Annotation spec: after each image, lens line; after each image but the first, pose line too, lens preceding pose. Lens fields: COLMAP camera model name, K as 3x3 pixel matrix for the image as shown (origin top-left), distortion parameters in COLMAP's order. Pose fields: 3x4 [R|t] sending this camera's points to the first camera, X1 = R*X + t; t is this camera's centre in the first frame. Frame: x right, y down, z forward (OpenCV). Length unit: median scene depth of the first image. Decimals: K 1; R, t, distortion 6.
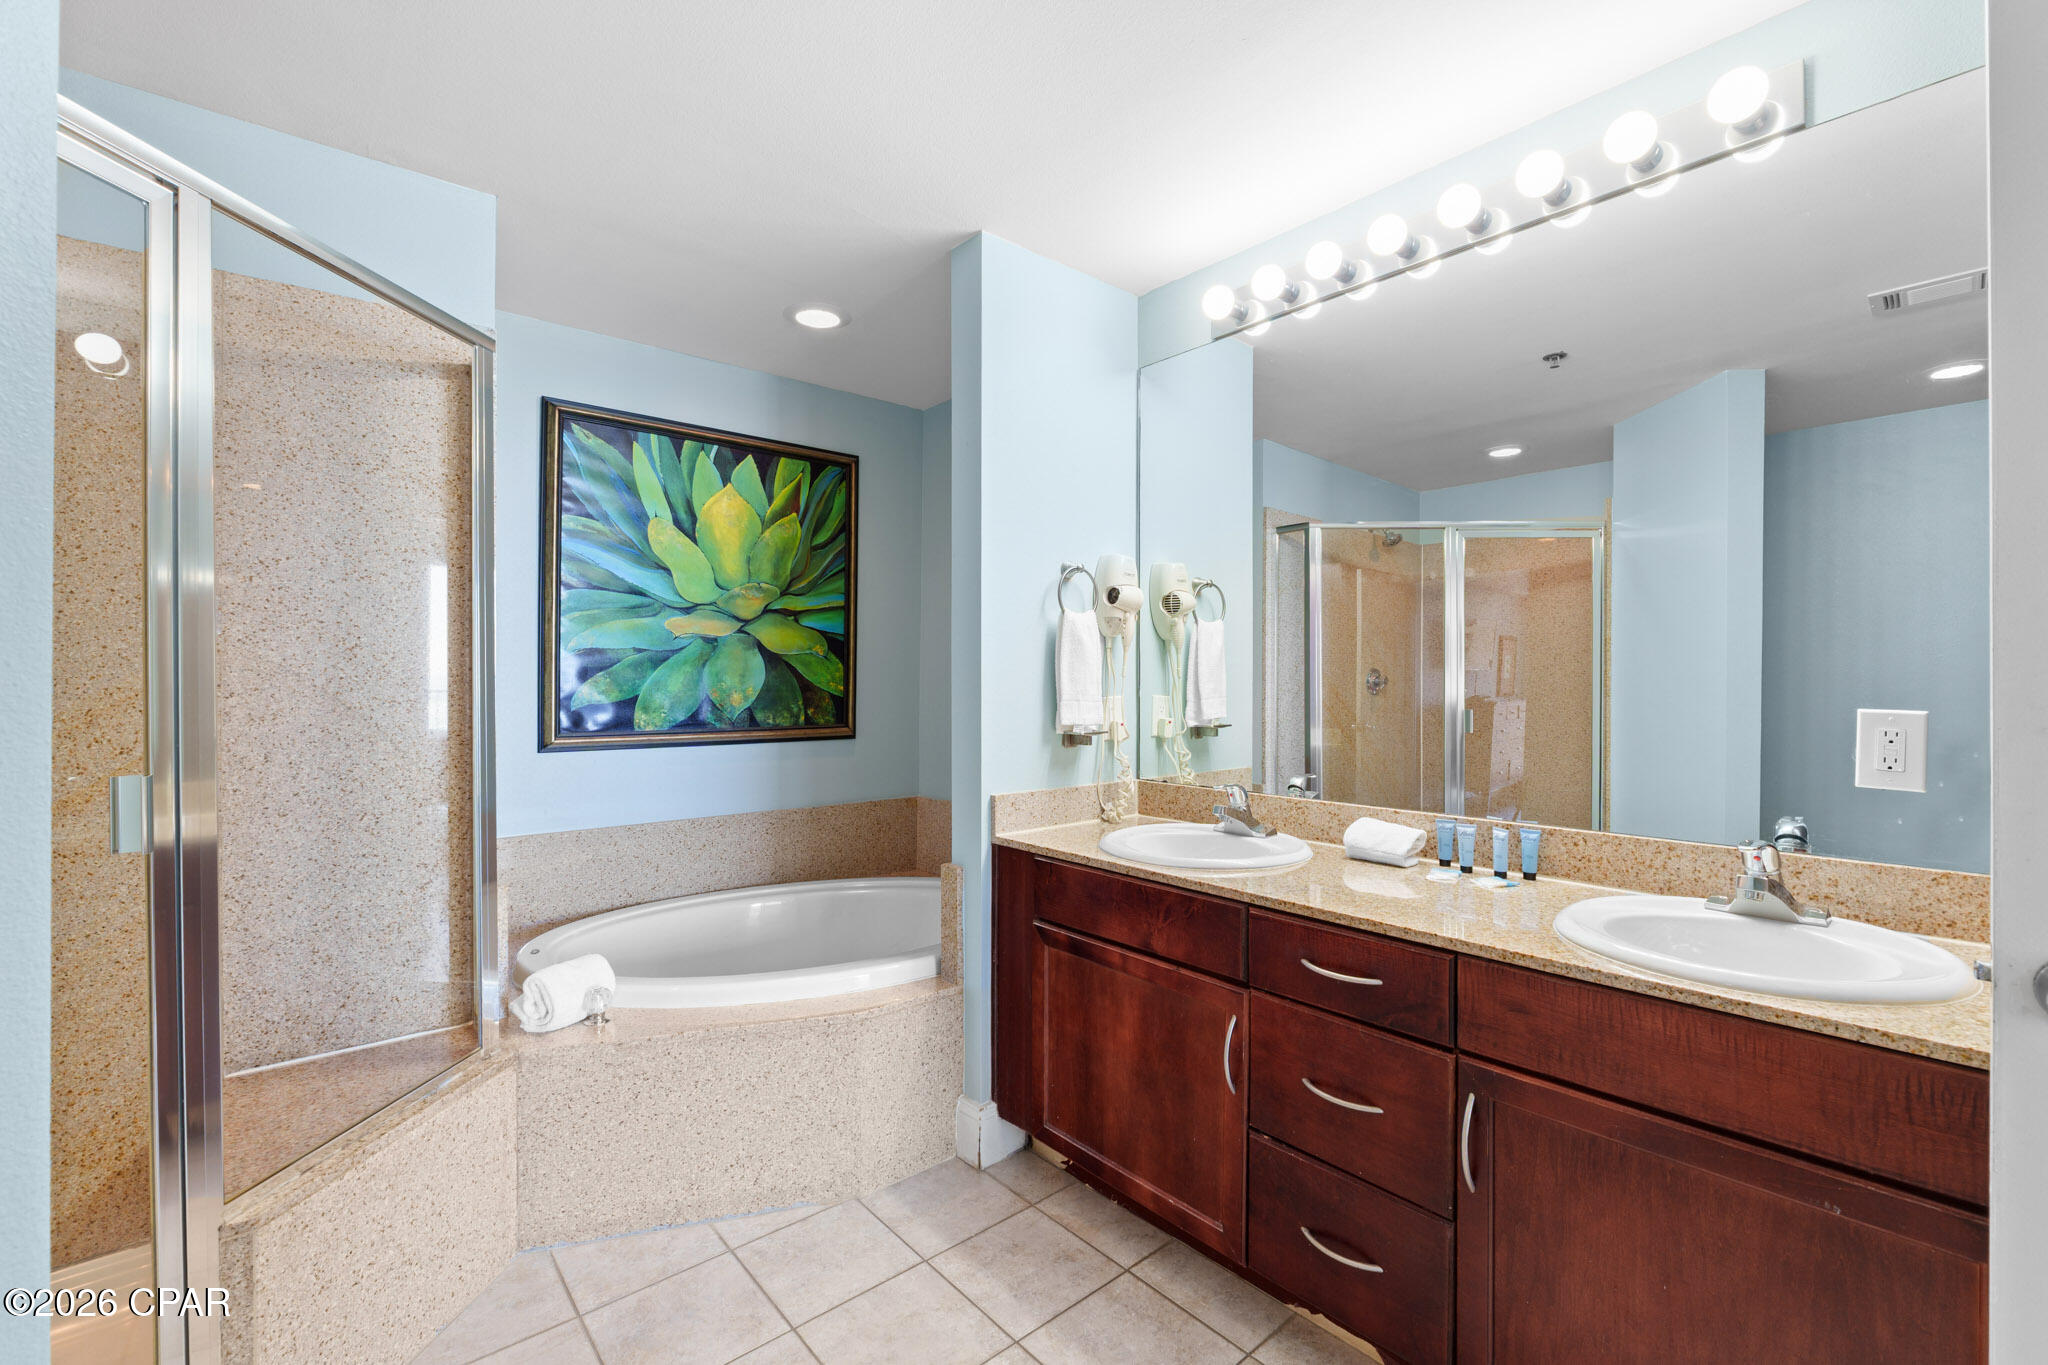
lens RADIAL K [[864.6, 0, 1022.4], [0, 864.6, 683.9], [0, 0, 1]] dist [-0.008914, 0.000105]
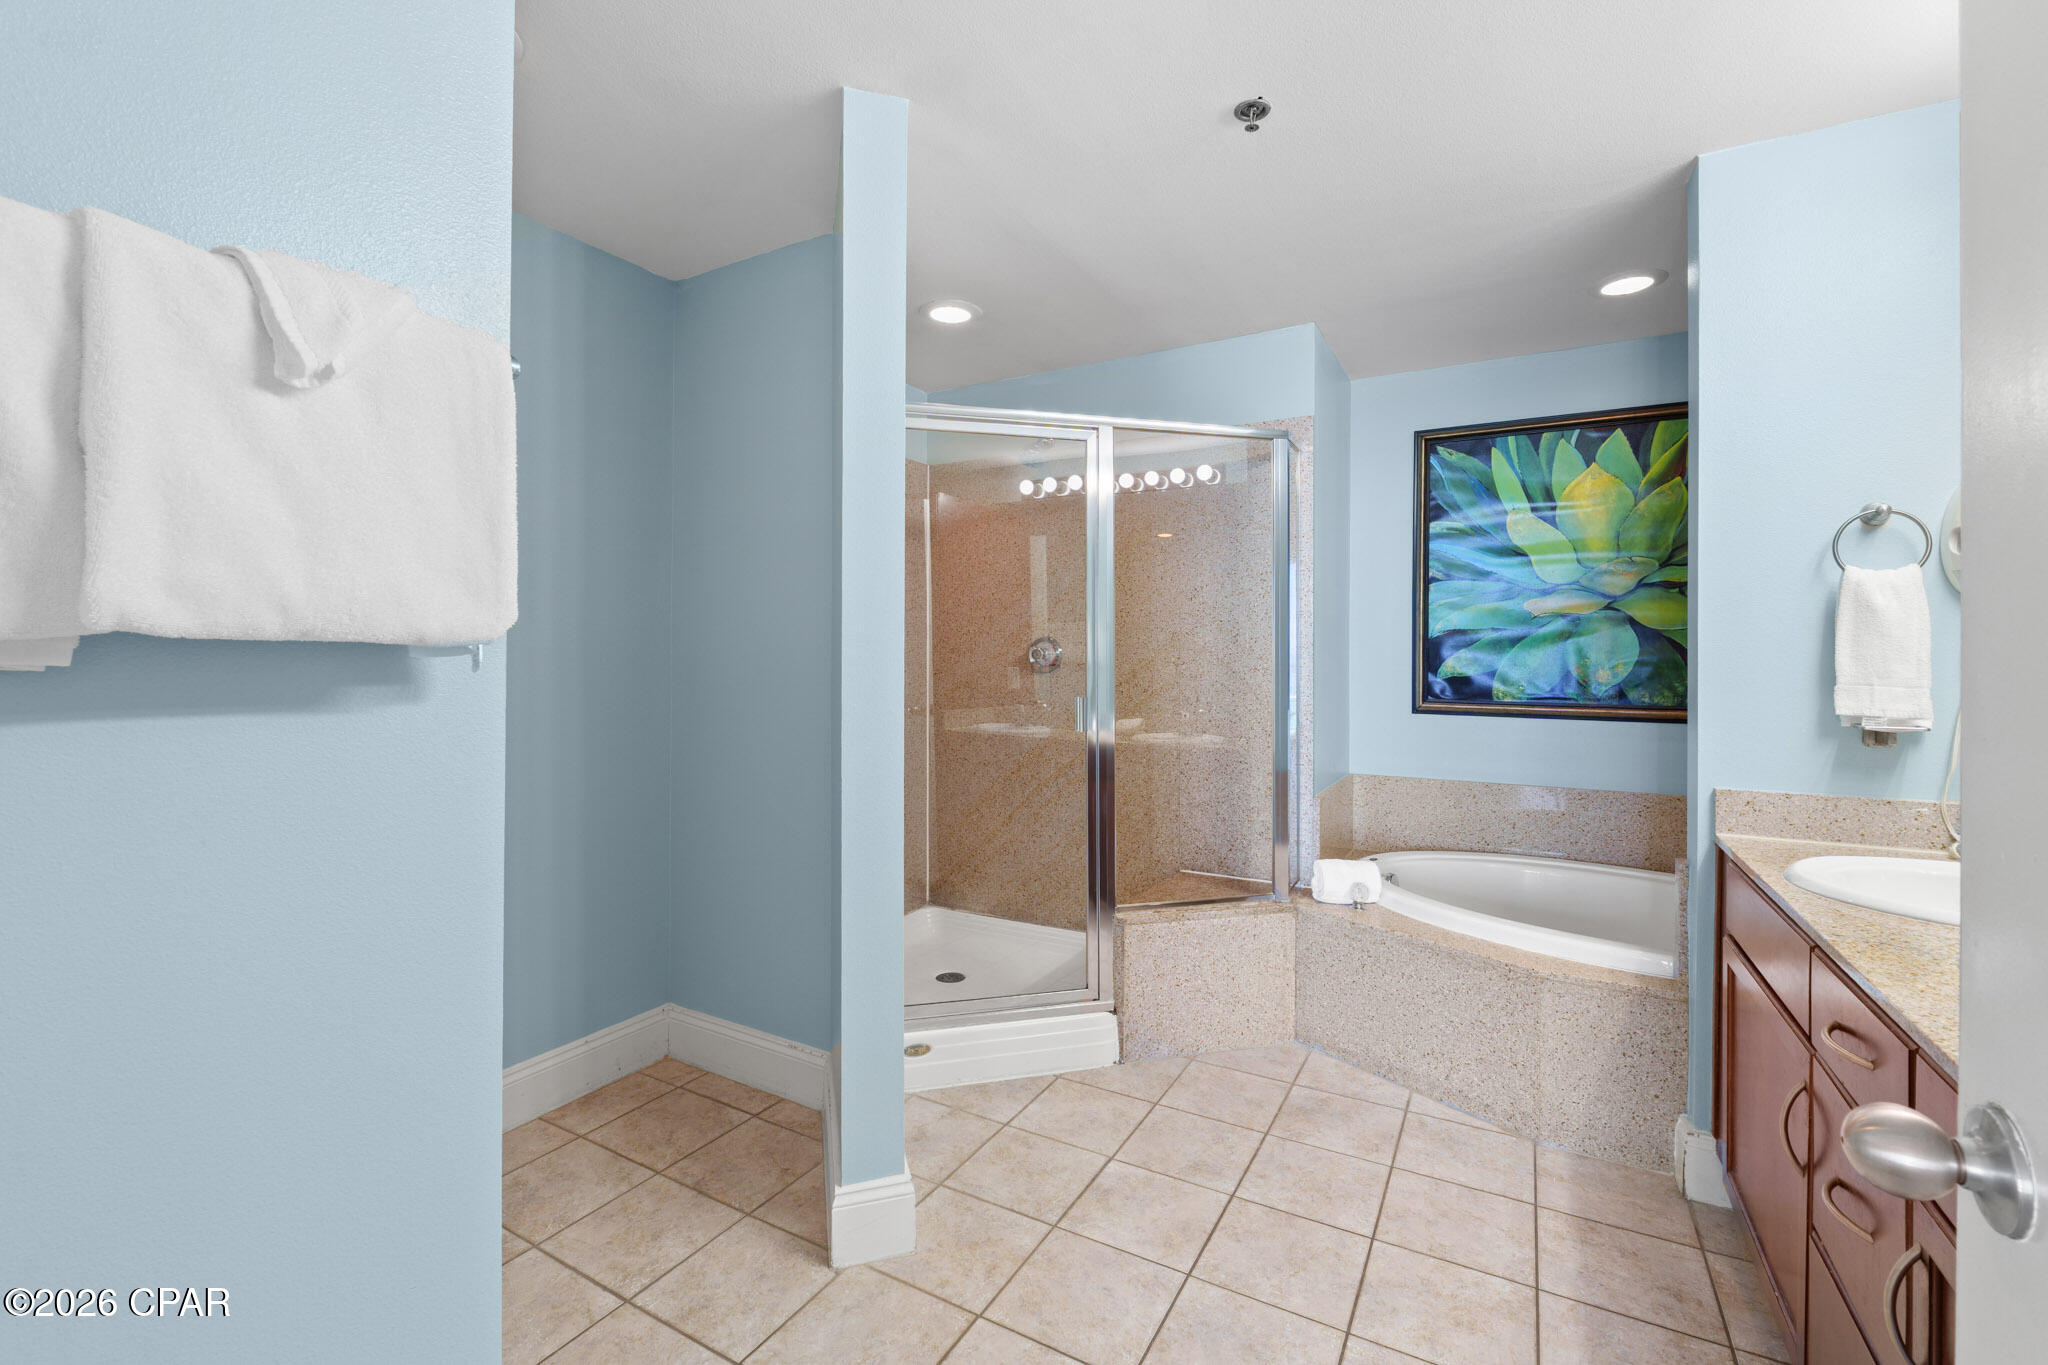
lens RADIAL K [[864.6, 0, 1029.7], [0, 864.6, 666.2], [0, 0, 1]] dist [-0.008914, 0.000105]
pose [[0.347692, 0.014057, -0.937504, 0.422087], [-0.007346, 0.999898, 0.012268, -0.001071], [0.937580, 0.002621, 0.347759, 0.030299]]
